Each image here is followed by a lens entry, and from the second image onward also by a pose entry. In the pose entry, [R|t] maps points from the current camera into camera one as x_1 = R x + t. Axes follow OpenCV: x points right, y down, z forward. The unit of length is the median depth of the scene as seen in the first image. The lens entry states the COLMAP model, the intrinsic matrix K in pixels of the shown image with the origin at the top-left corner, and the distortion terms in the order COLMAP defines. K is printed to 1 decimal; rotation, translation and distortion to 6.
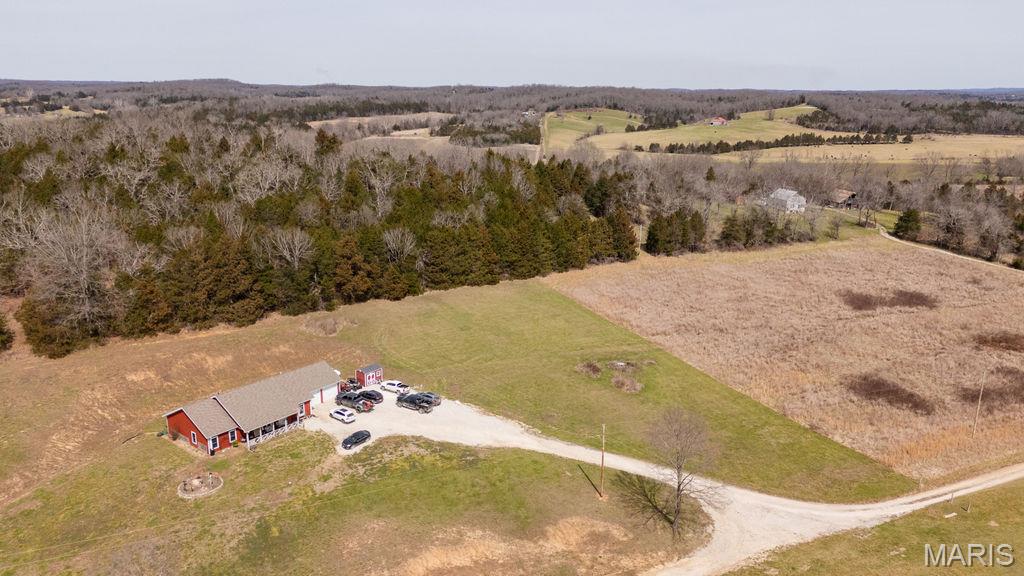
lens RADIAL K [[748.7, 0, 514.4], [0, 748.7, 288.5], [0, 0, 1]] dist [0.078781, -0.071559]
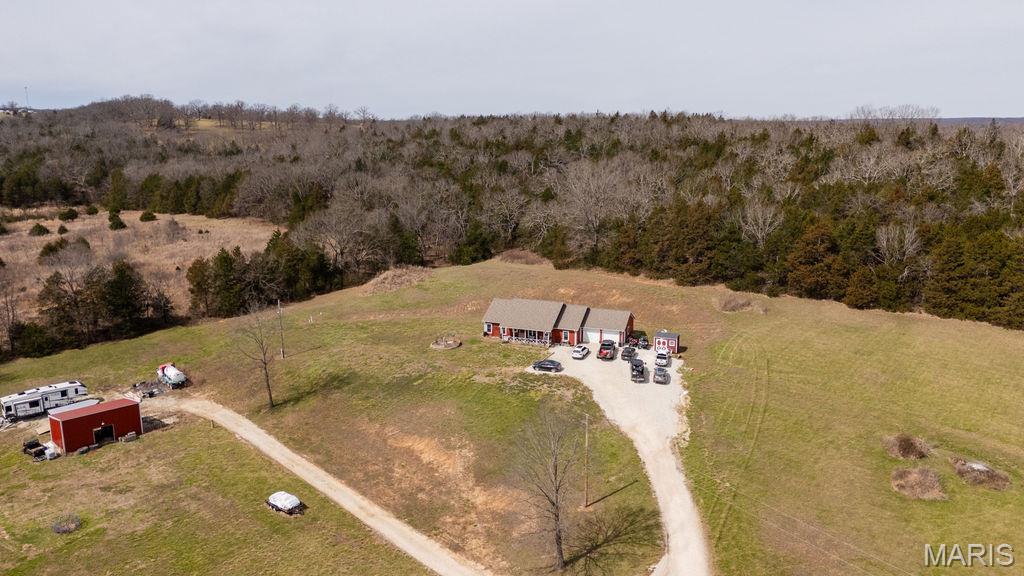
lens RADIAL K [[748.7, 0, 512.2], [0, 748.7, 283.6], [0, 0, 1]] dist [0.078781, -0.071559]
pose [[0.292209, 0.187478, -0.937798, 0.515095], [-0.240876, 0.963412, 0.117544, -0.017608], [0.925523, 0.191545, 0.326676, 0.399987]]
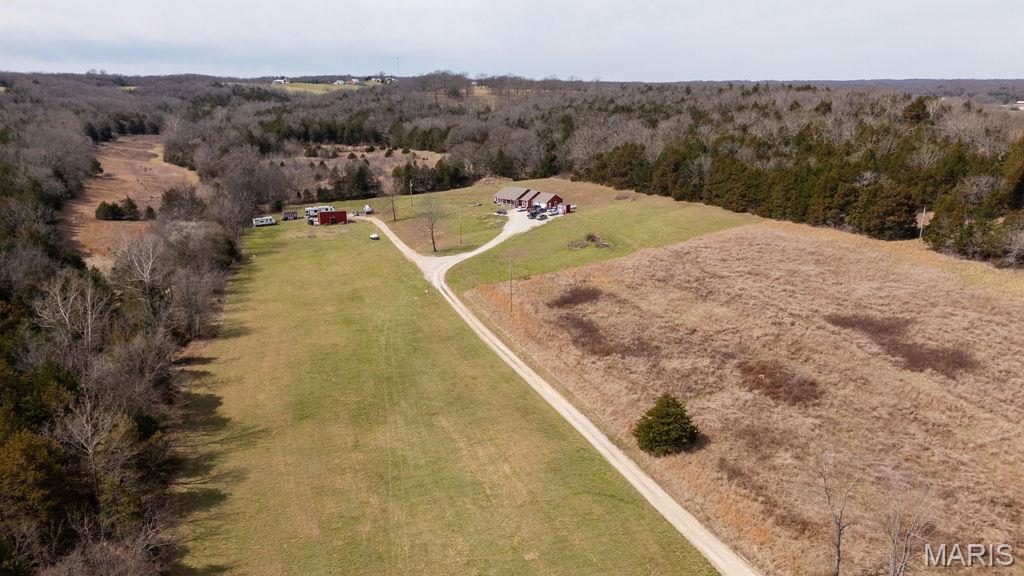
lens RADIAL K [[748.7, 0, 513.9], [0, 748.7, 287.8], [0, 0, 1]] dist [0.078781, -0.071559]
pose [[-0.119288, 0.247679, -0.961470, 1.464491], [-0.253690, 0.928636, 0.270696, -0.158101], [0.959902, 0.276207, -0.047941, 0.835470]]
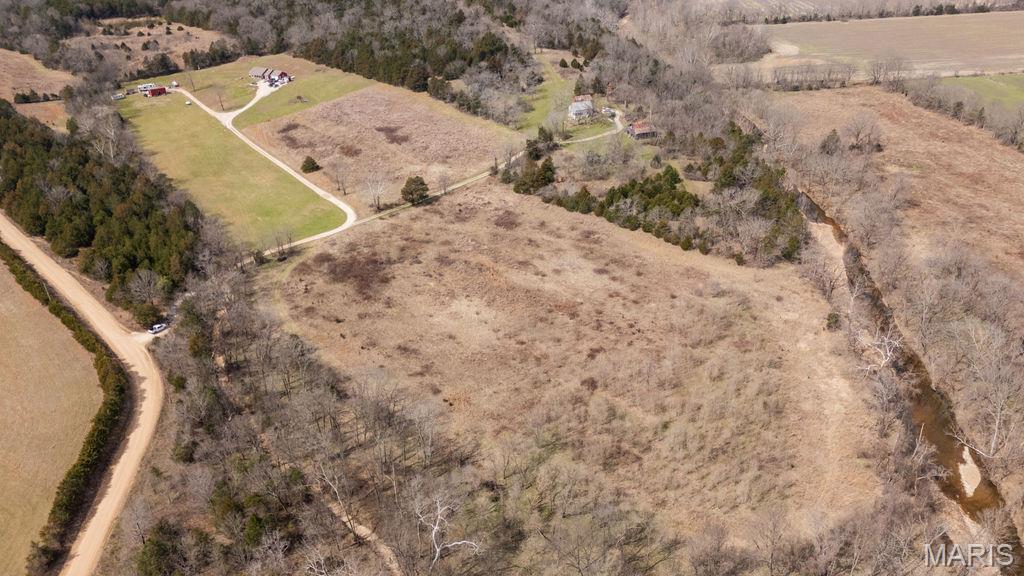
lens RADIAL K [[748.7, 0, 513.4], [0, 748.7, 288.5], [0, 0, 1]] dist [0.078781, -0.071559]
pose [[0.167502, 0.474150, -0.864364, 3.223454], [-0.240108, 0.869971, 0.430696, -0.751981], [0.956186, 0.135398, 0.259569, 1.018998]]
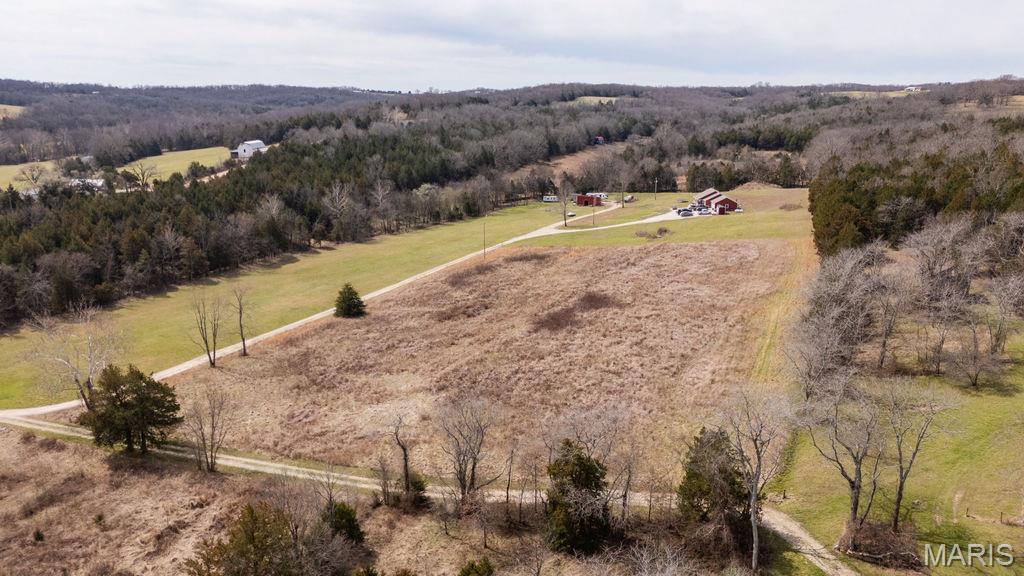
lens RADIAL K [[748.7, 0, 514.9], [0, 748.7, 284.4], [0, 0, 1]] dist [0.078781, -0.071559]
pose [[-0.832257, 0.129603, -0.539028, 1.234872], [-0.144143, 0.888265, 0.436128, -0.458989], [0.535323, 0.440668, -0.720584, 1.920008]]
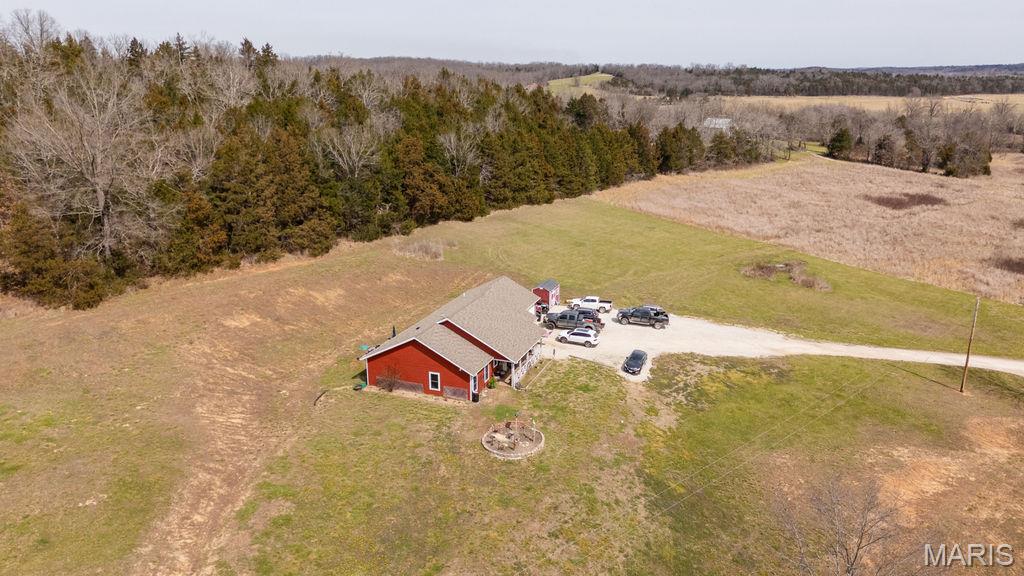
lens RADIAL K [[748.7, 0, 516.2], [0, 748.7, 291.8], [0, 0, 1]] dist [0.078781, -0.071559]
pose [[0.954767, -0.088159, 0.283987, -0.353942], [0.080638, 0.996015, 0.038090, 0.066532], [-0.286213, -0.013467, 0.958071, 0.237019]]
